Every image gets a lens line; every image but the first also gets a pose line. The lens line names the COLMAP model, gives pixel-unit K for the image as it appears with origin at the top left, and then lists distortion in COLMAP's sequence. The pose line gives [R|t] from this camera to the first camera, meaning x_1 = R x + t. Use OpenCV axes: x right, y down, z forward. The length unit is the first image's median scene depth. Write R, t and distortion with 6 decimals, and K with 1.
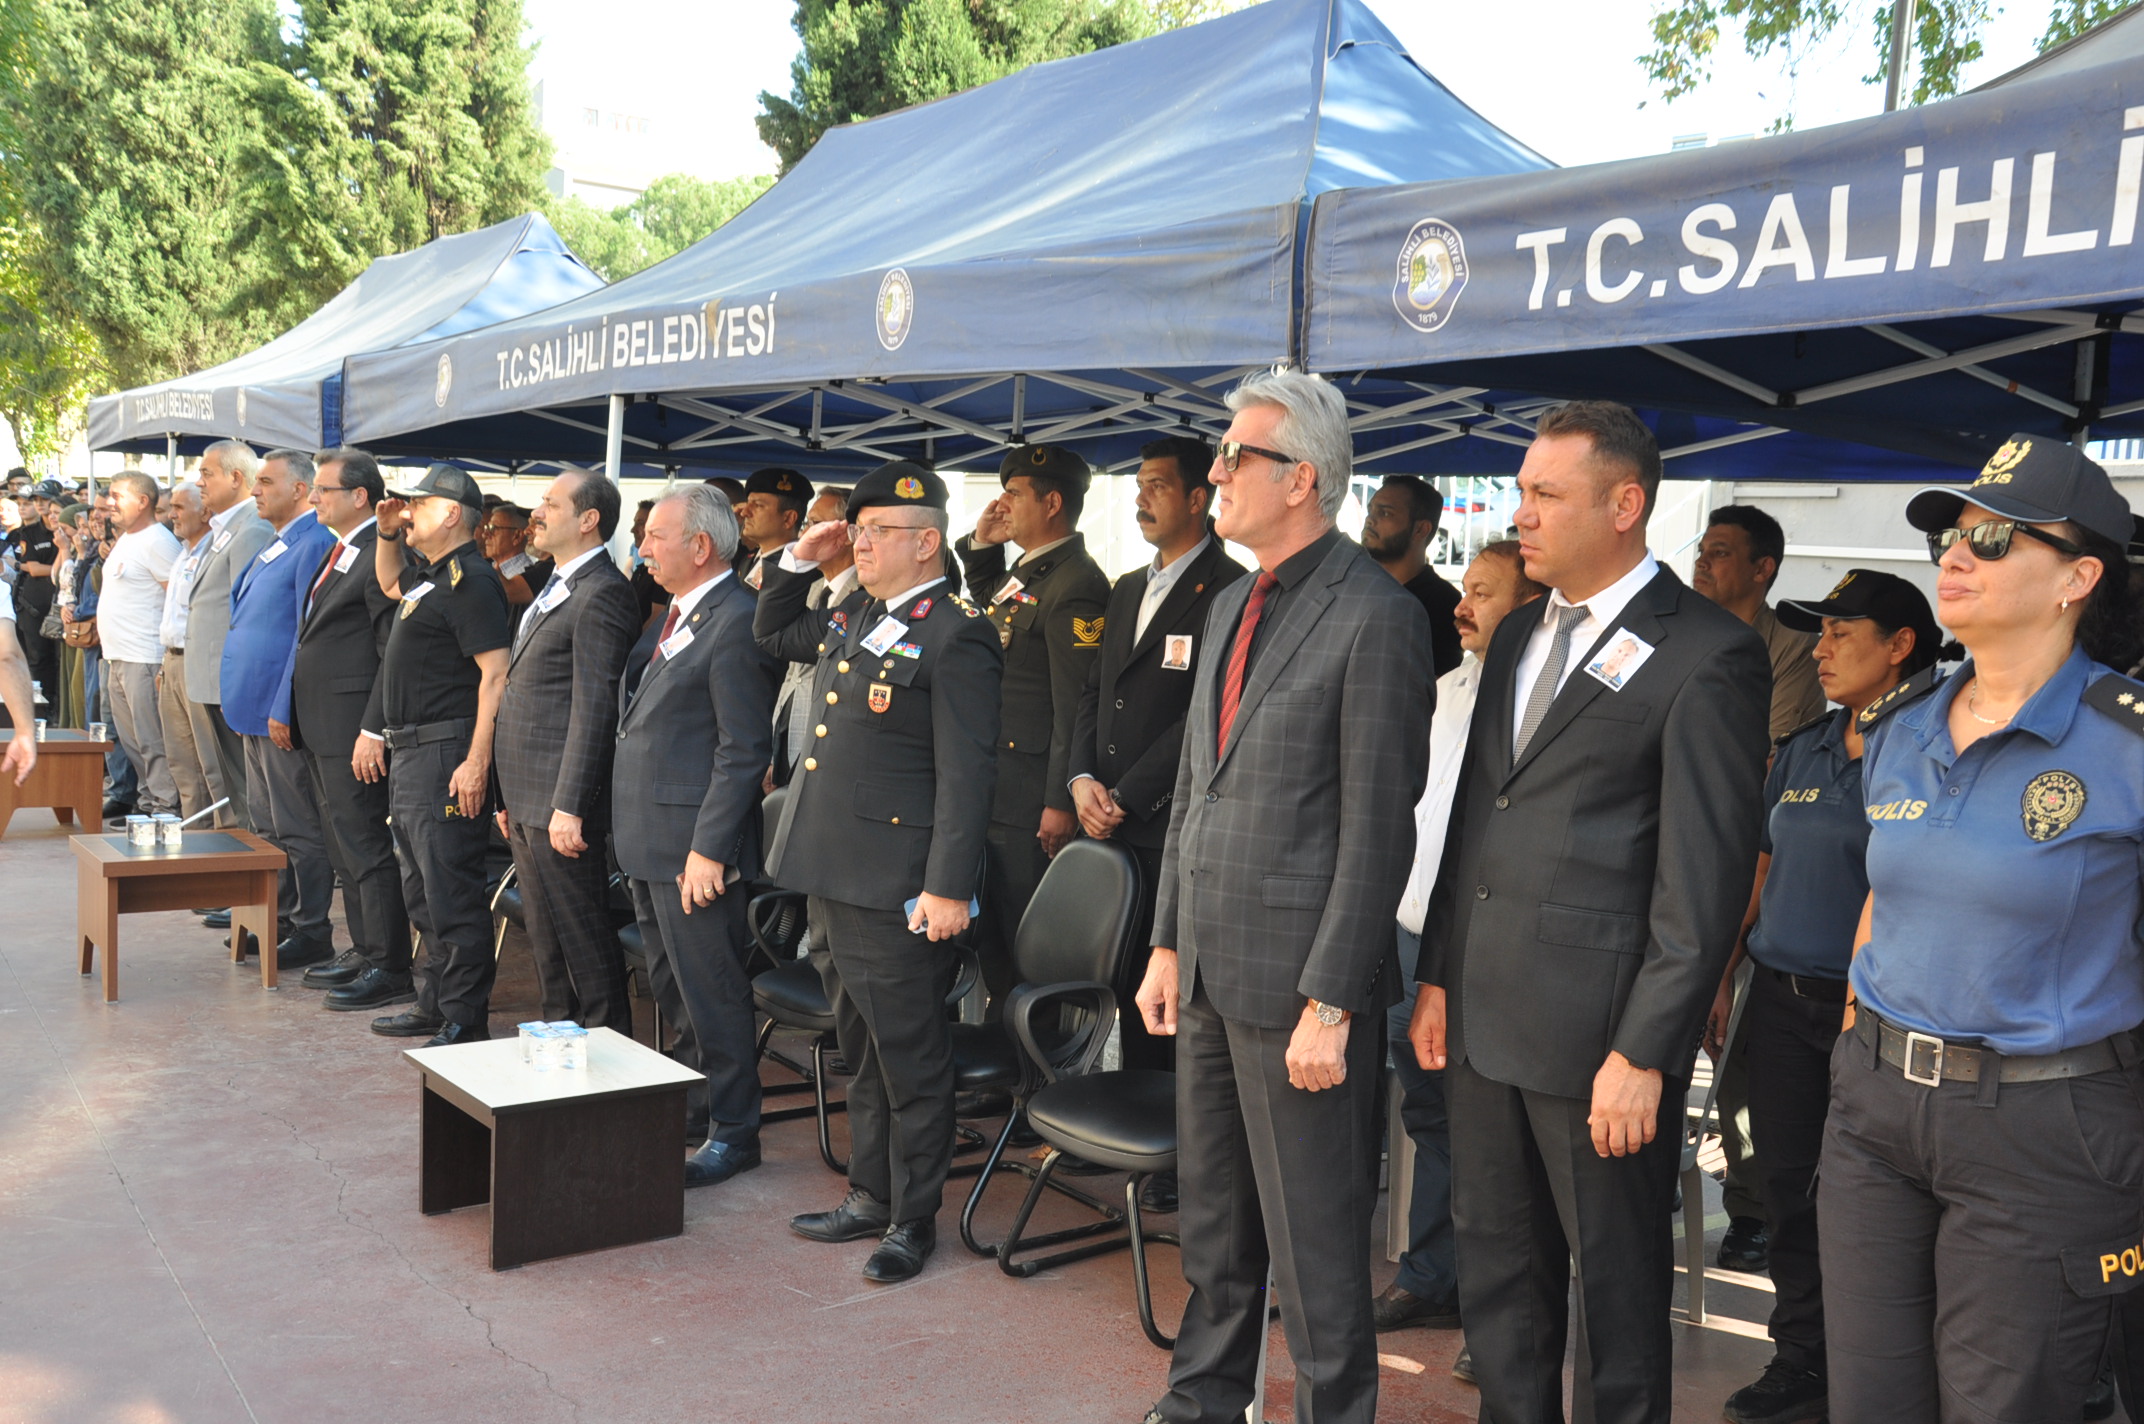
lens RADIAL K [[1970.2, 0, 1072.0], [0, 1970.2, 712.0], [0, 0, 1]] dist [-0.117147, 0.321788]
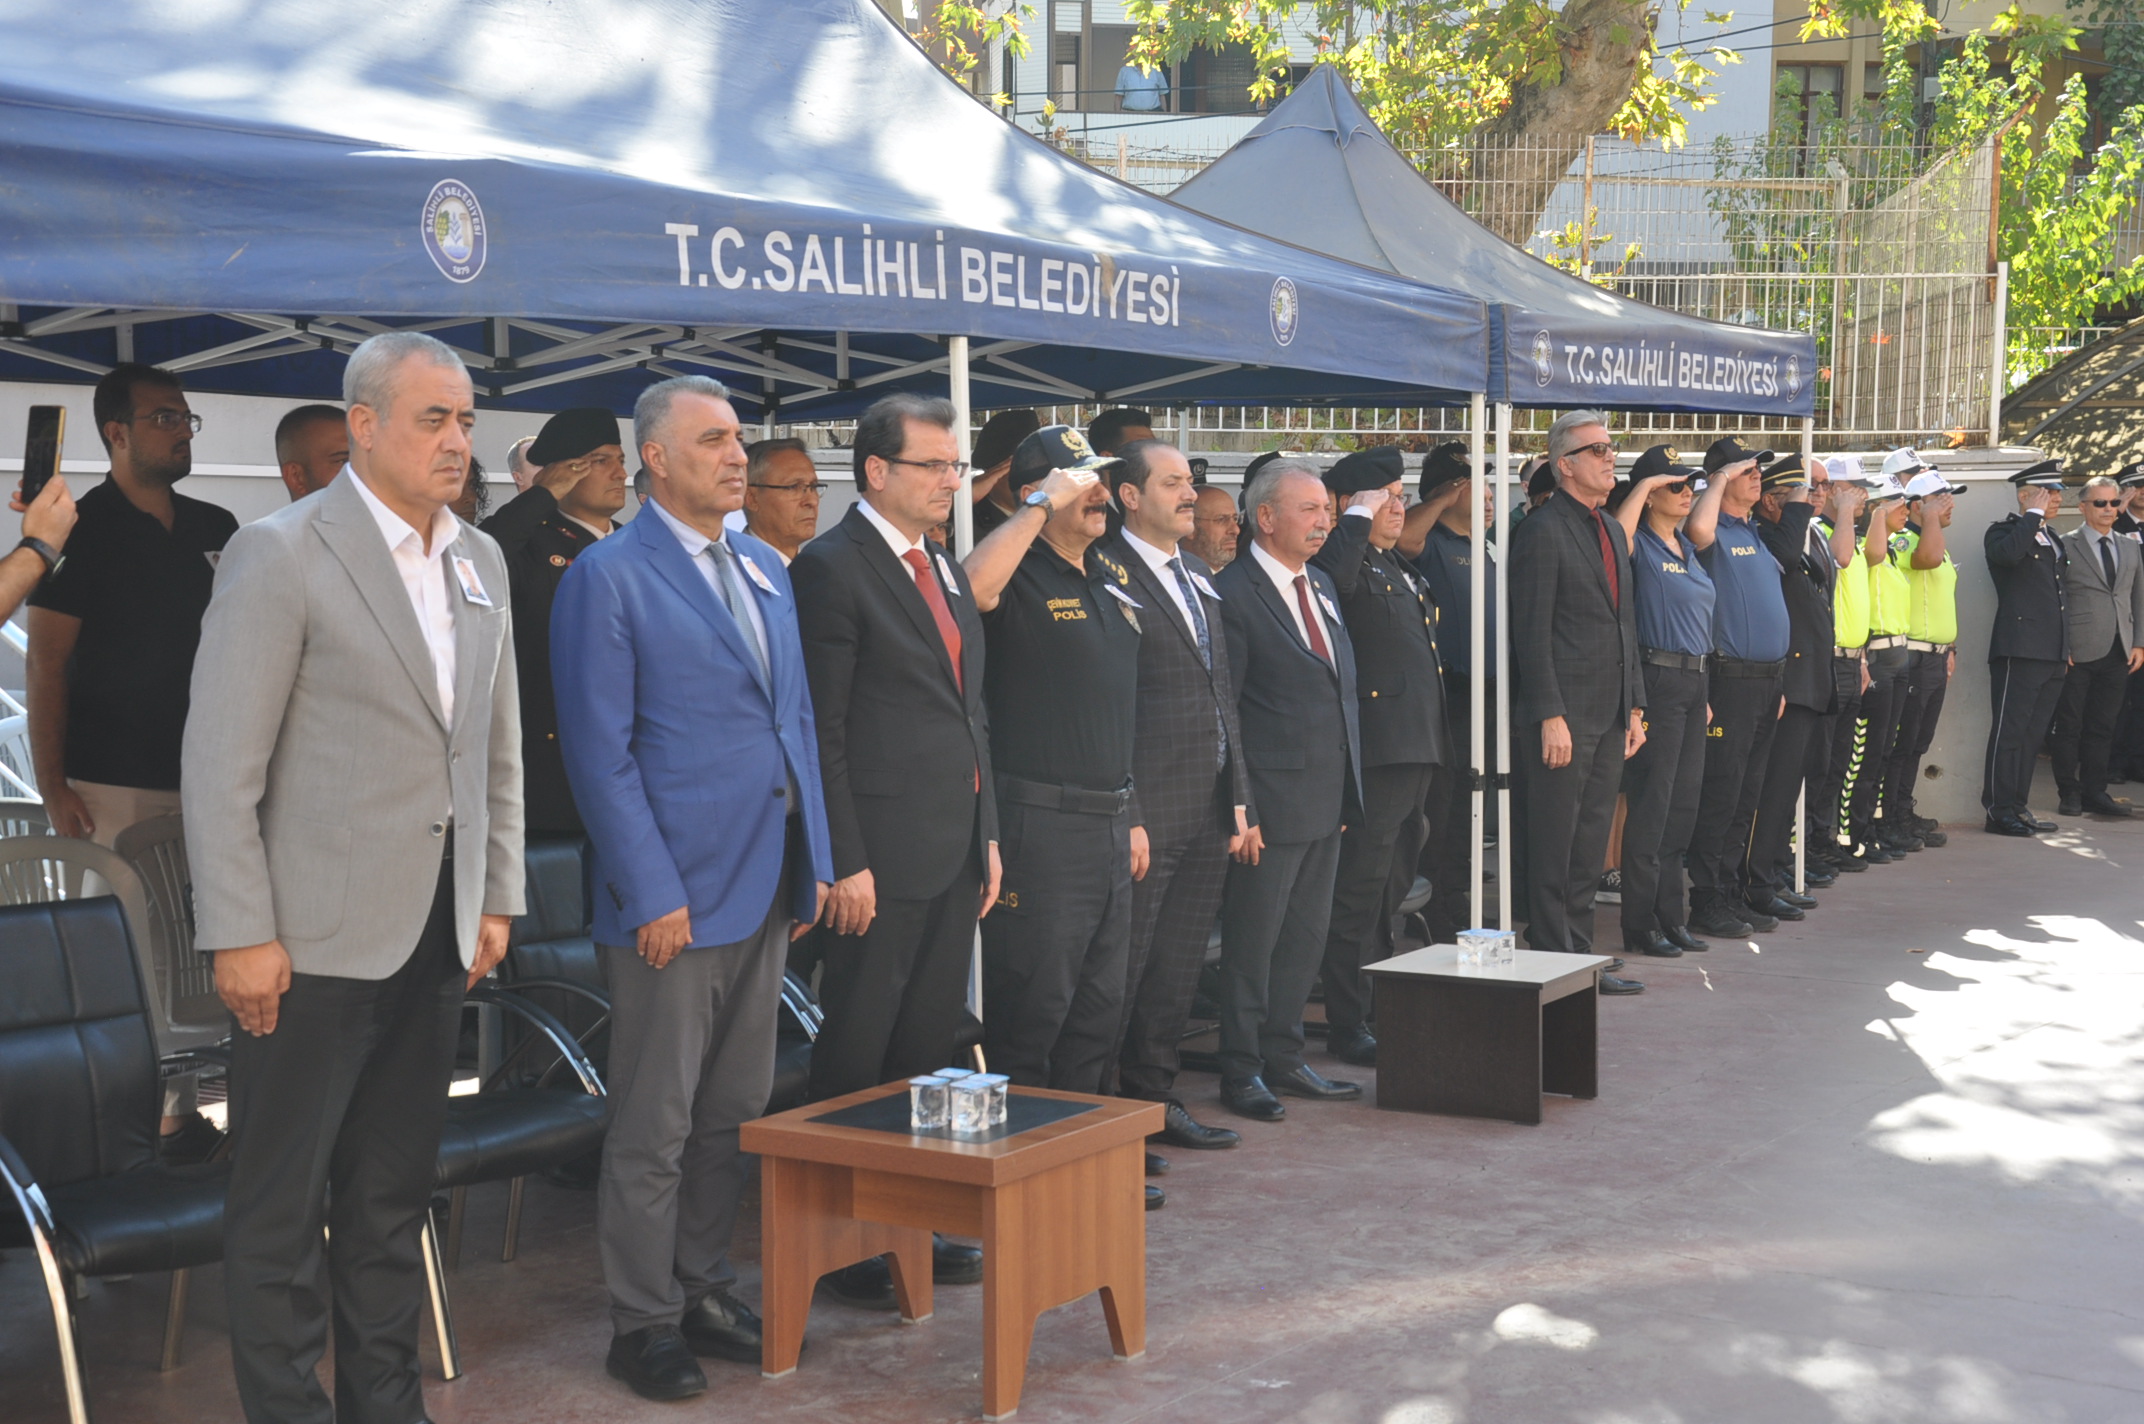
lens RADIAL K [[3050.7, 0, 1072.0], [0, 3050.7, 712.0], [0, 0, 1]] dist [0.209332, 0.059878]
pose [[-0.354850, -0.078553, 0.931618, -1.588025], [0.092118, 0.988678, 0.118451, -0.173788], [-0.930374, 0.127851, -0.343596, 1.578674]]
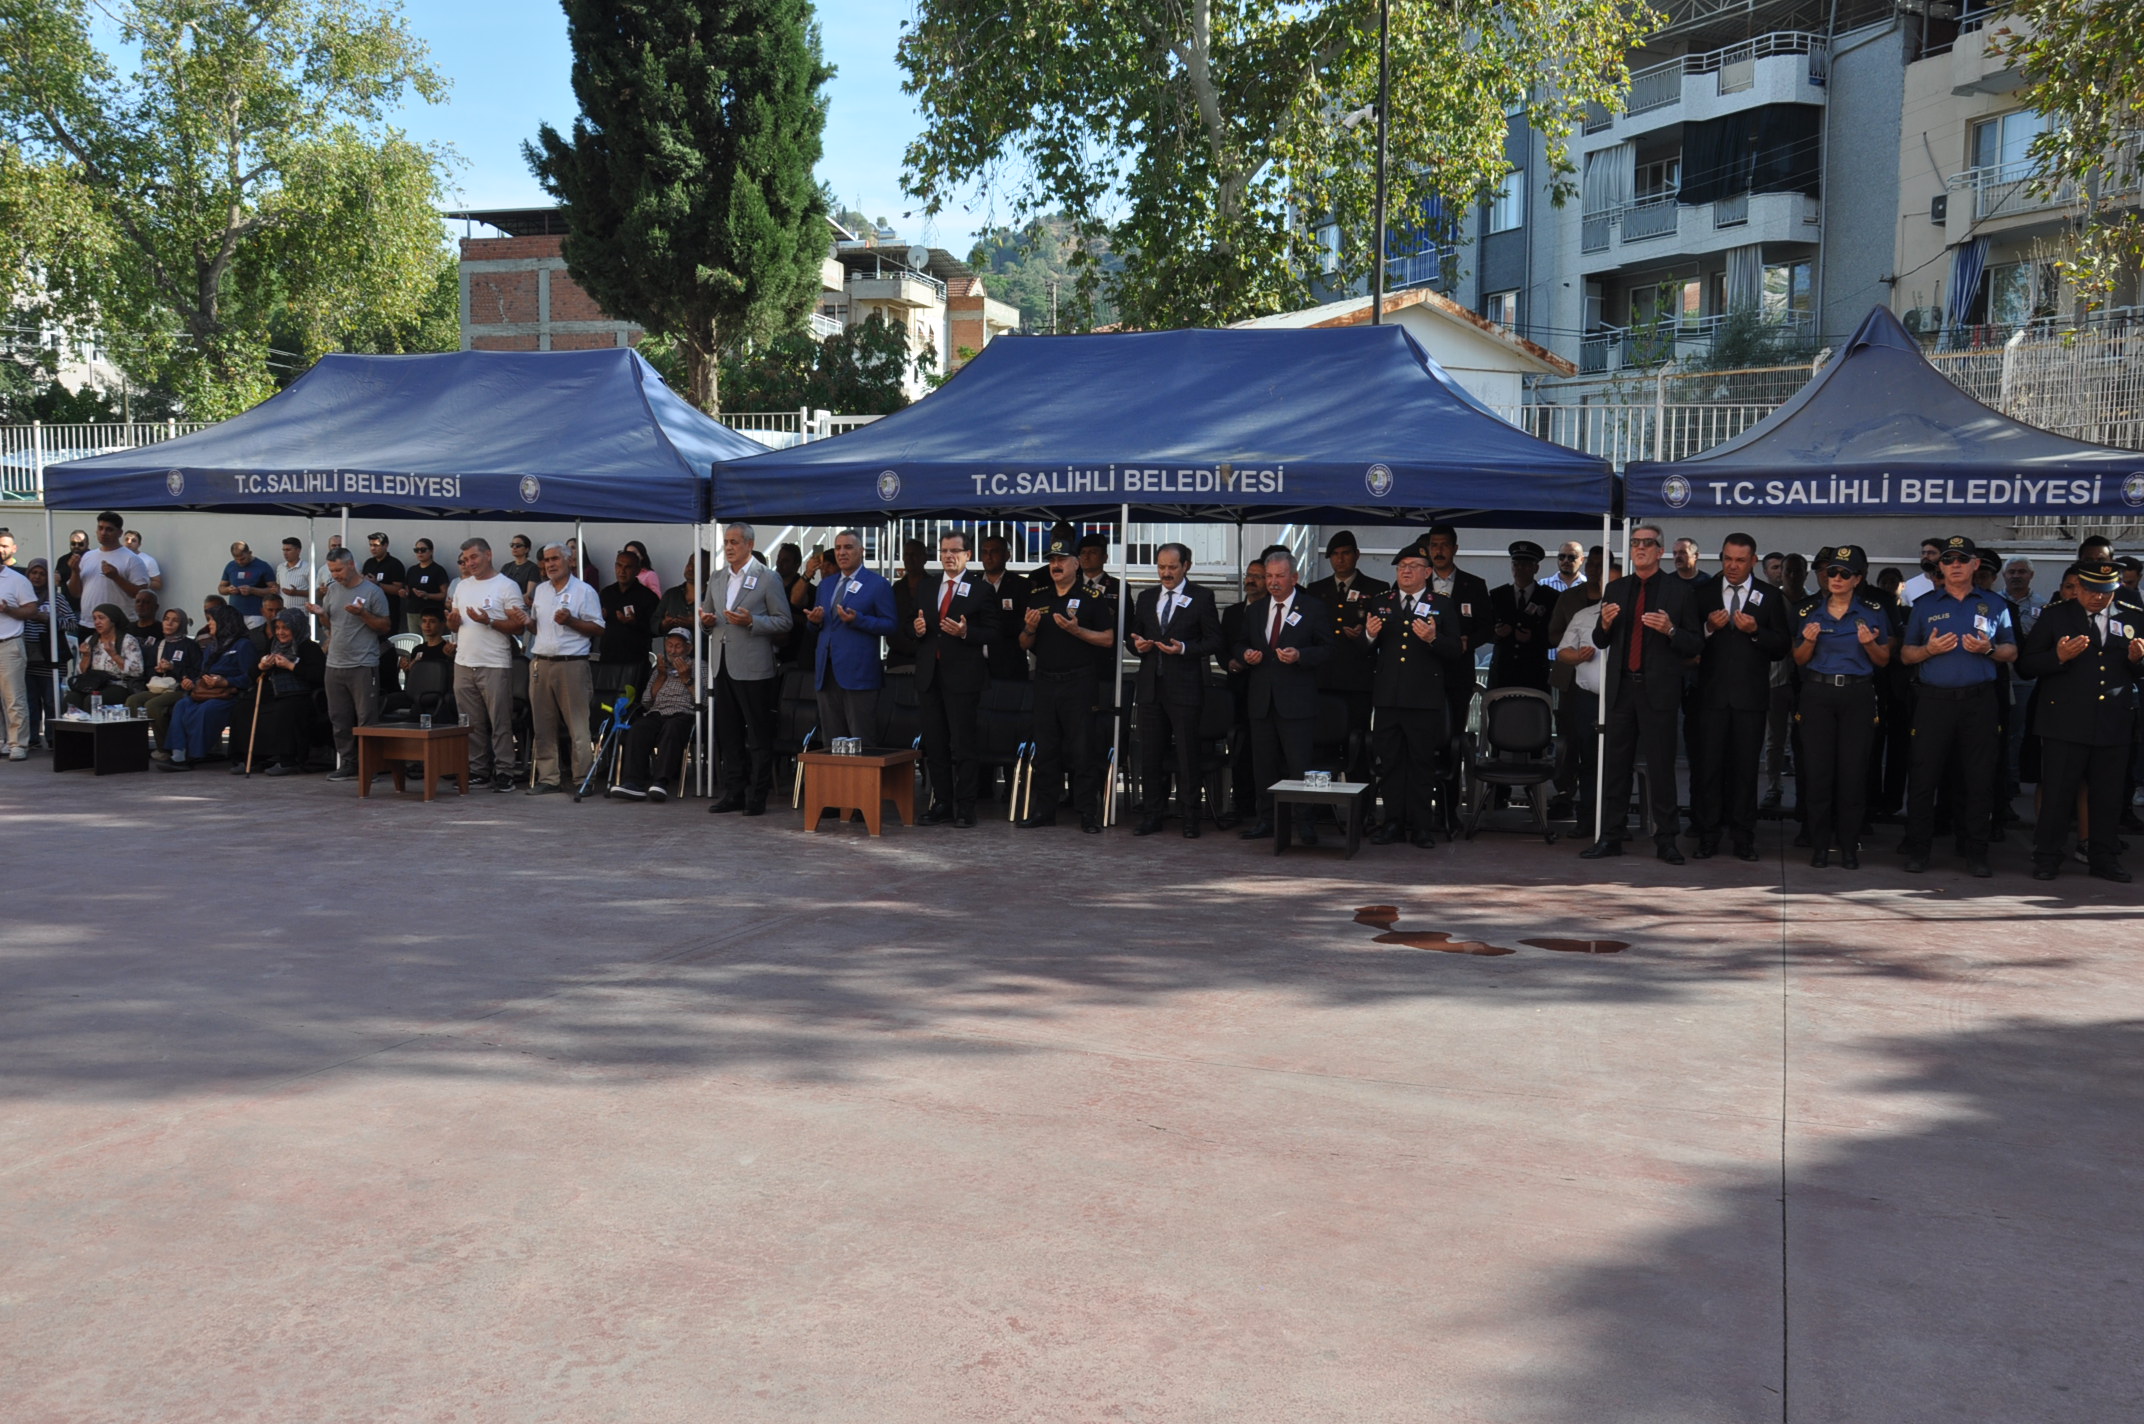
lens RADIAL K [[1970.2, 0, 1072.0], [0, 1970.2, 712.0], [0, 0, 1]] dist [-0.117147, 0.321788]
pose [[0.832662, -0.079317, 0.548072, -1.621061], [0.072975, 0.996775, 0.033385, -0.017736], [-0.548953, 0.012197, 0.835764, -0.796813]]
